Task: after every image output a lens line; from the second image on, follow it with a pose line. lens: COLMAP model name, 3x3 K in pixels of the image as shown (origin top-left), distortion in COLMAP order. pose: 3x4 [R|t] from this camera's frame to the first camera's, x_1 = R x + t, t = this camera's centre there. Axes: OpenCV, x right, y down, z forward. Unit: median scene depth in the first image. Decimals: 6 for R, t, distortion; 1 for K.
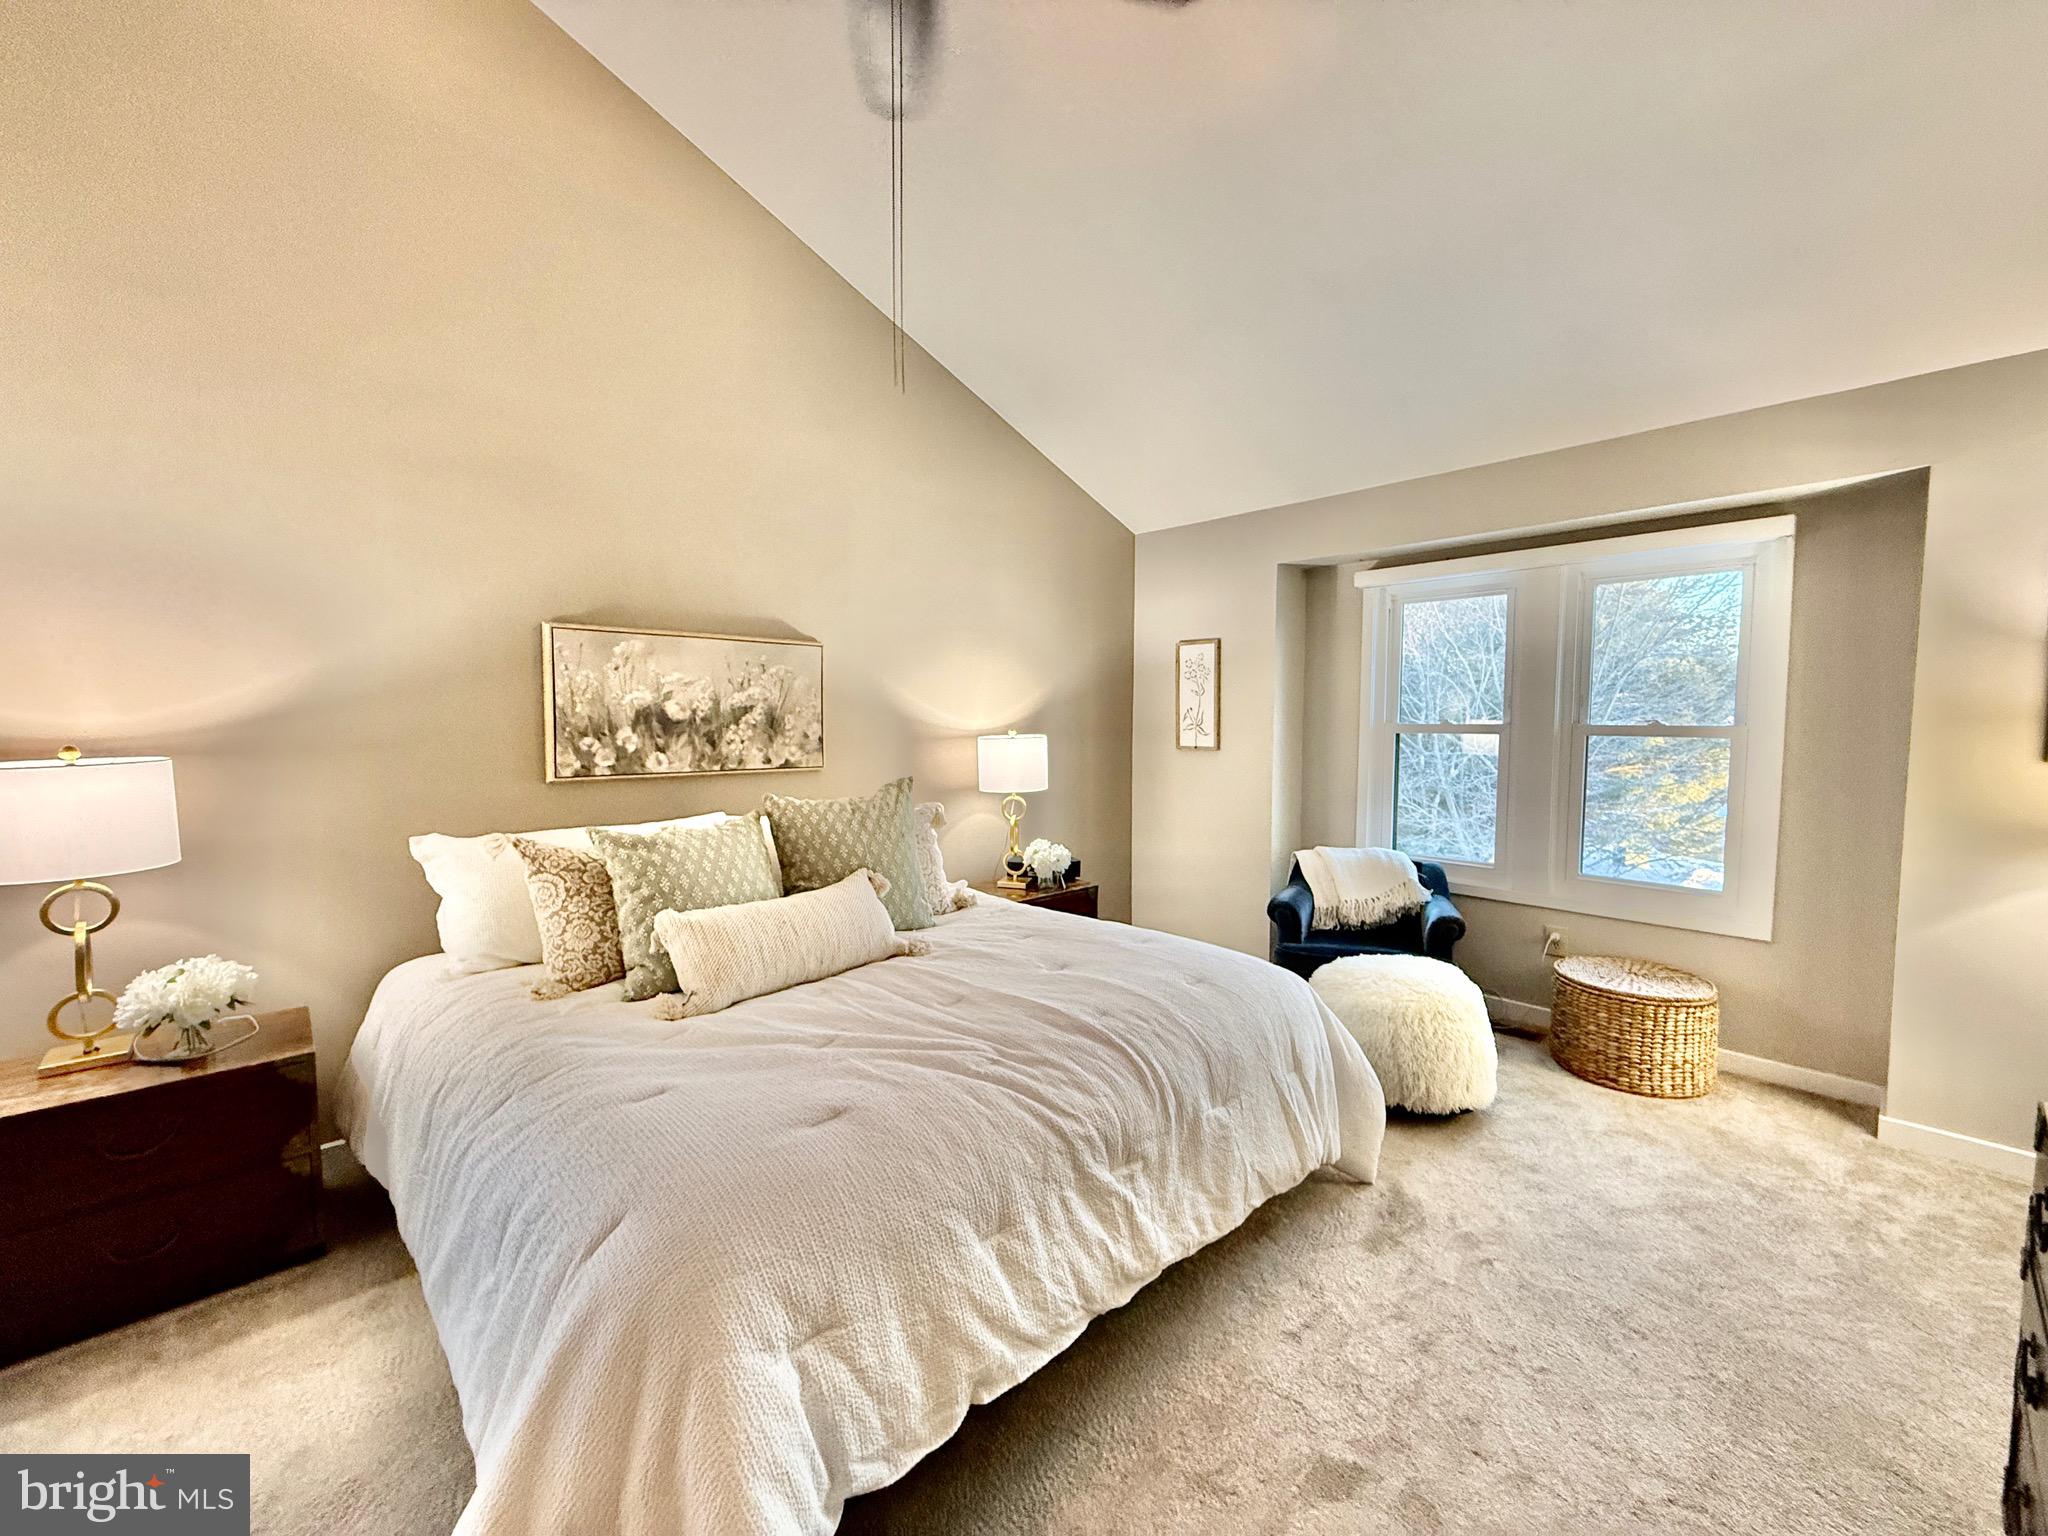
lens RADIAL K [[811.9, 0, 1020.2], [0, 811.9, 765.5], [0, 0, 1]] dist [-0.000986, 0.000619]
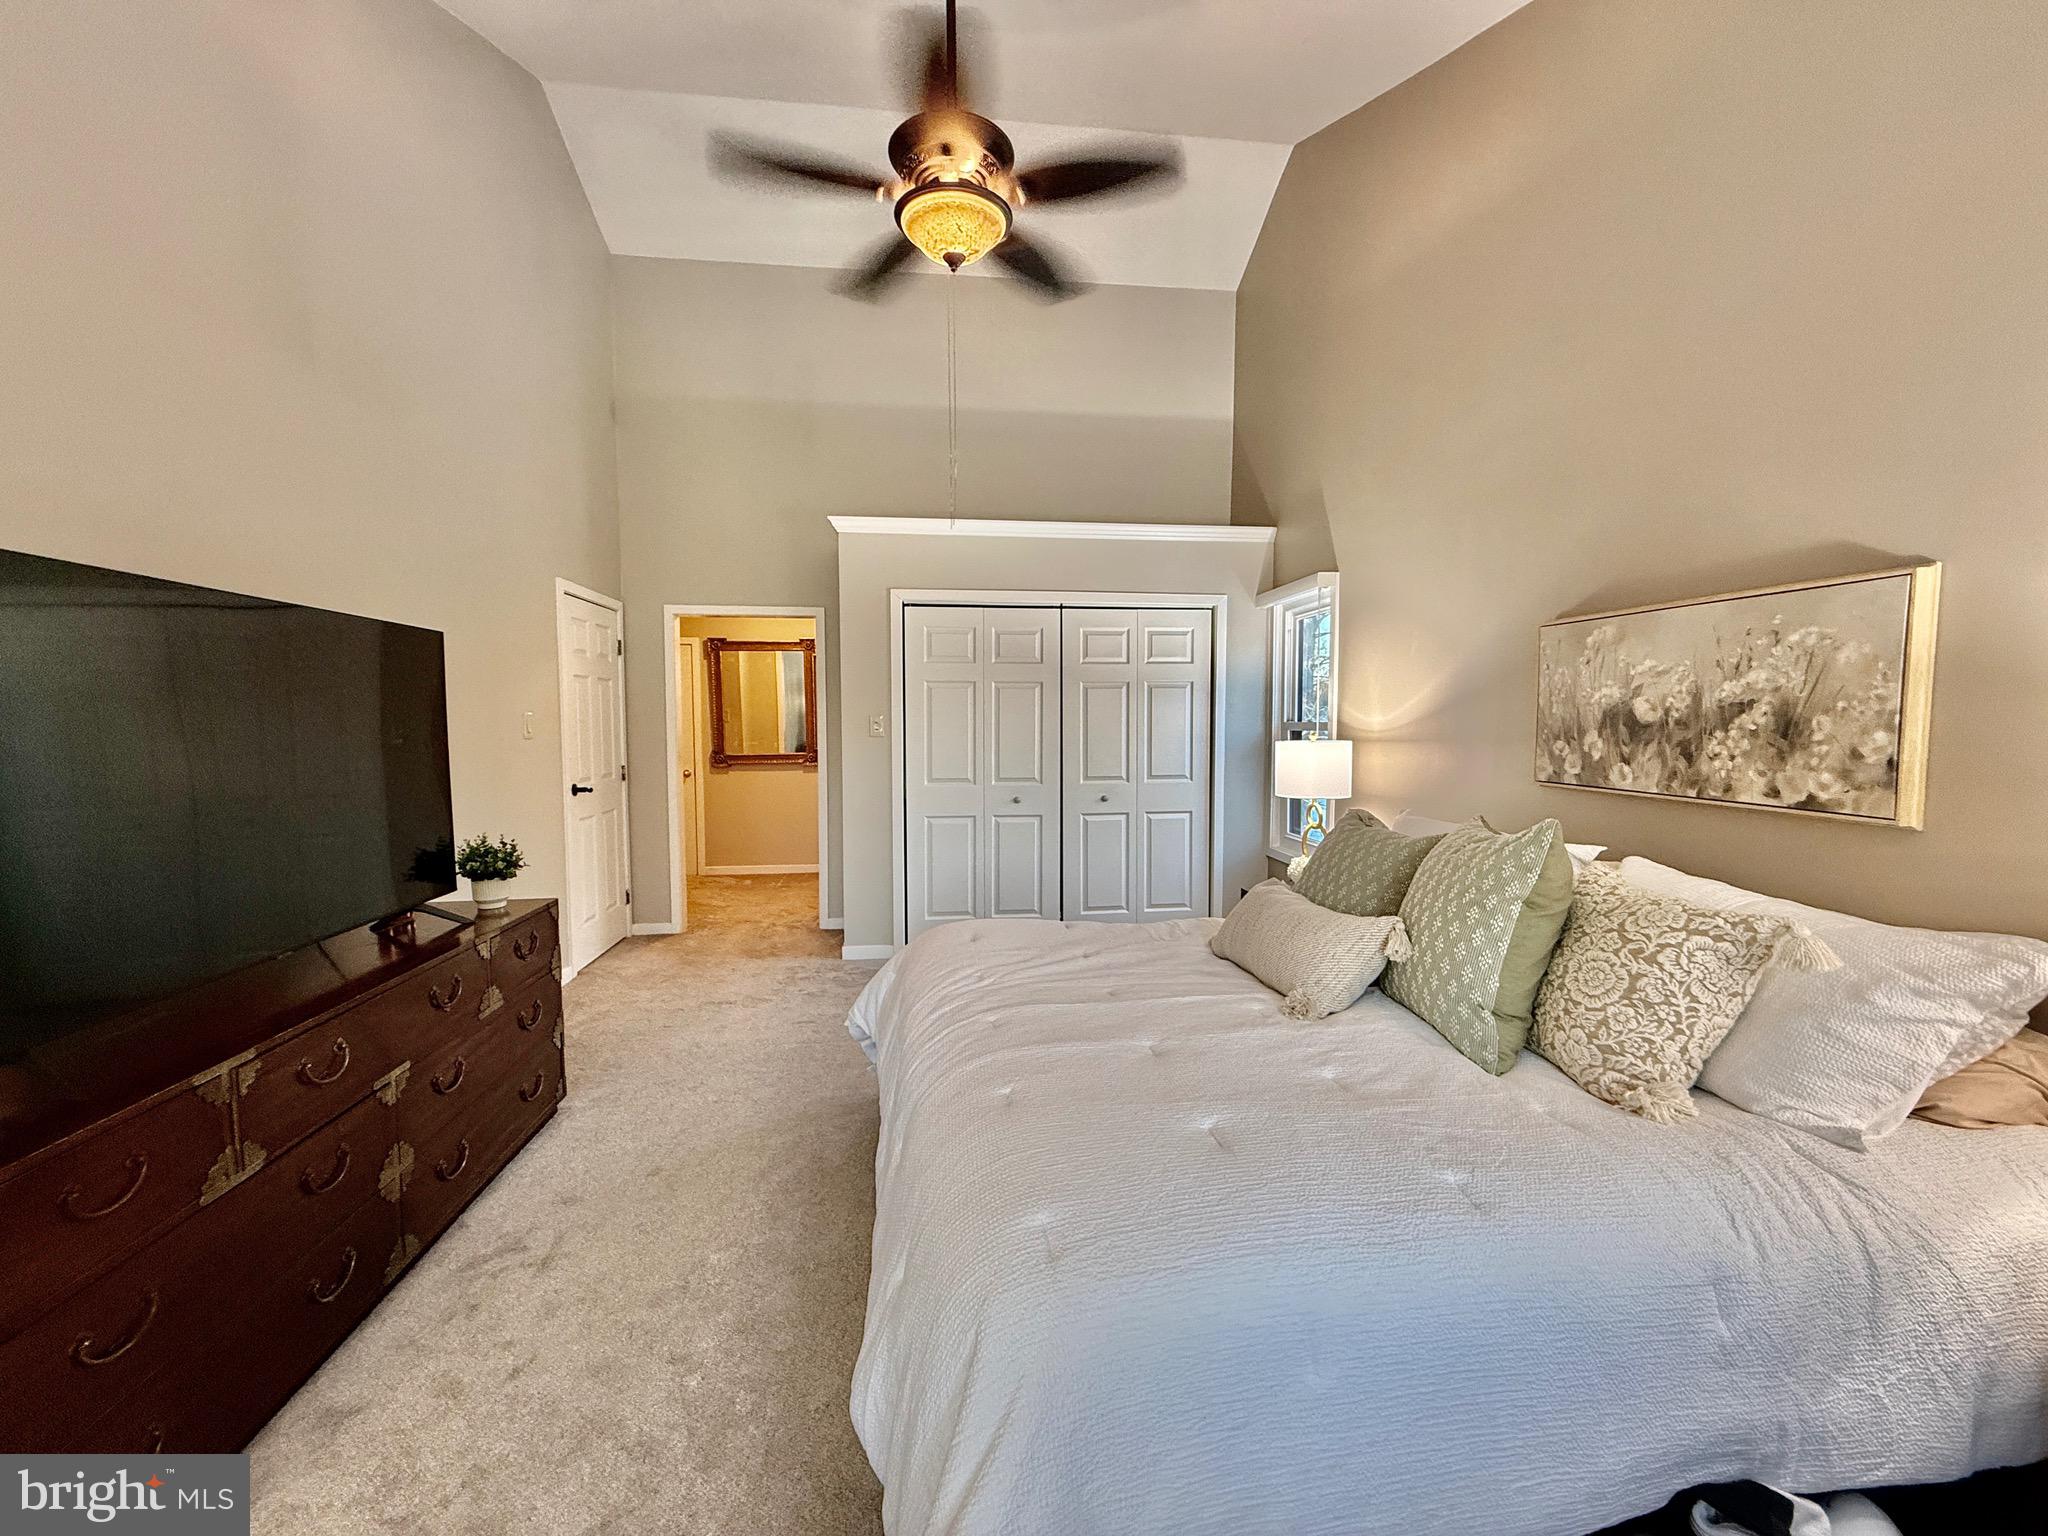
lens RADIAL K [[811.9, 0, 1020.2], [0, 811.9, 765.5], [0, 0, 1]] dist [-0.000986, 0.000619]
pose [[-0.583438, 0.049139, -0.810670, 0.514664], [-0.045755, 0.994594, 0.093217, -0.058513], [0.810868, 0.091479, -0.578035, 0.942084]]
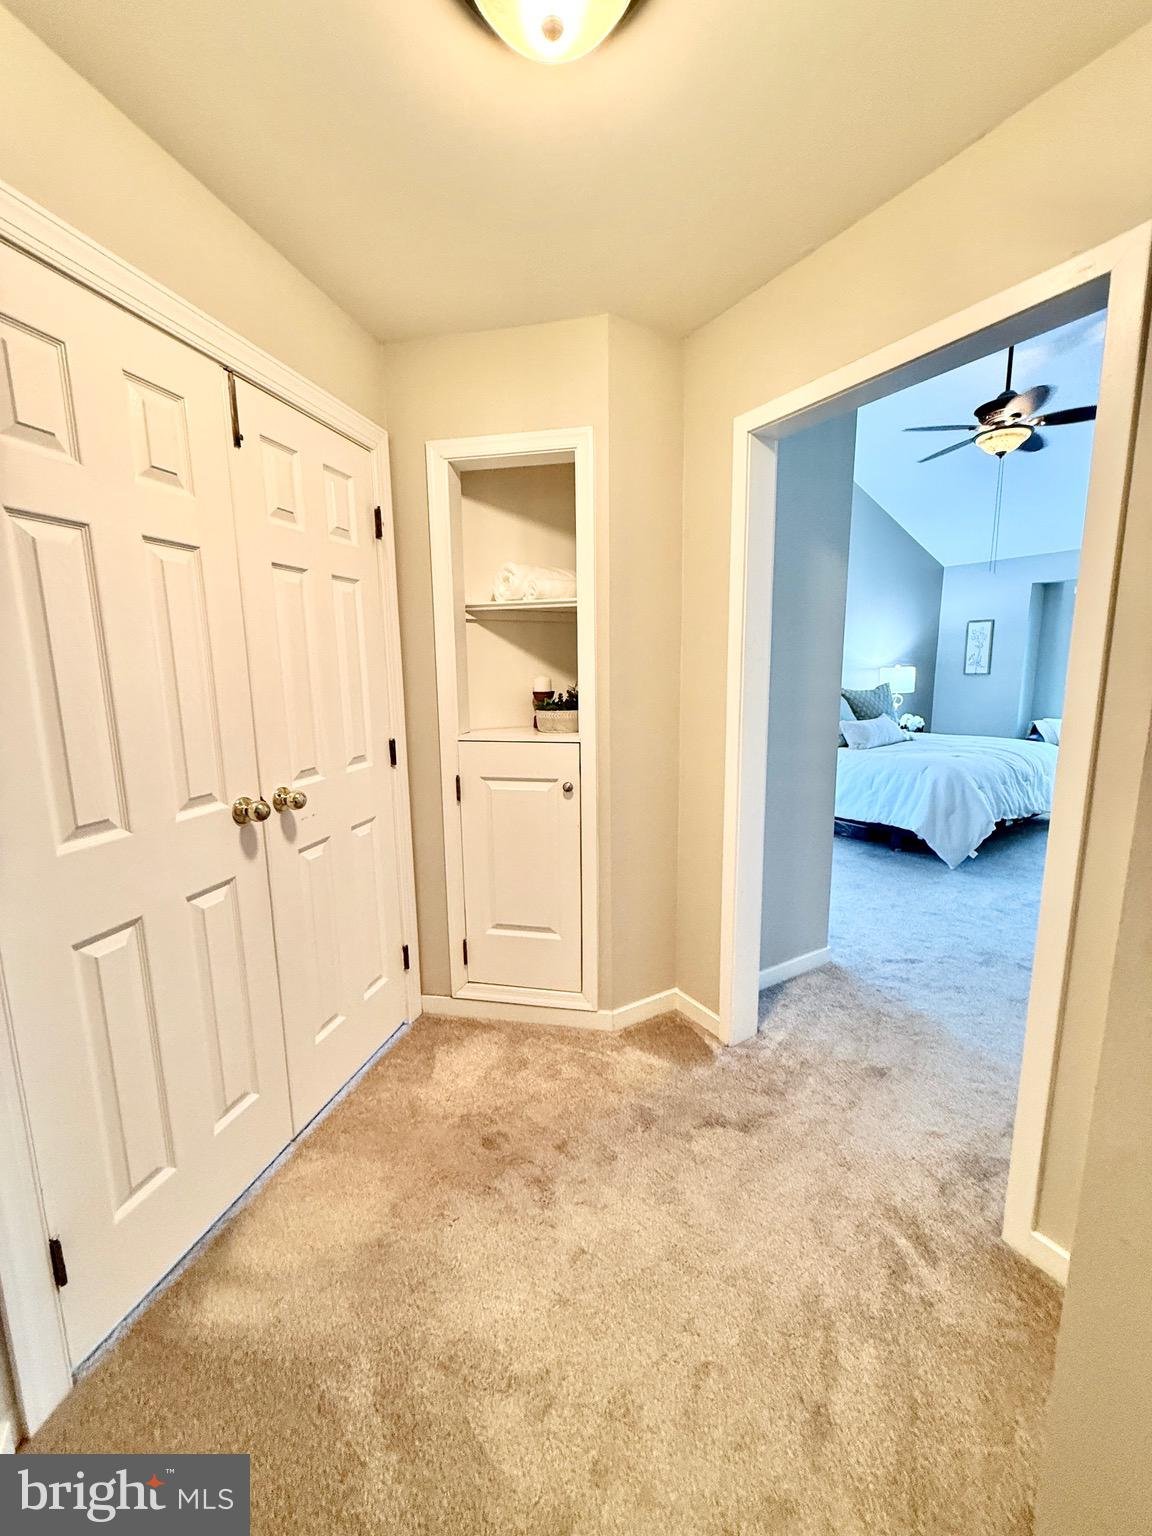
lens RADIAL K [[608.9, 0, 580.5], [0, 608.9, 764.3], [0, 0, 1]] dist [-0.000986, 0.000619]
pose [[0.981309, 0.019240, -0.191474, -0.832164], [-0.000113, 0.995047, 0.099410, 0.095341], [0.192439, -0.097530, 0.976450, -1.289006]]
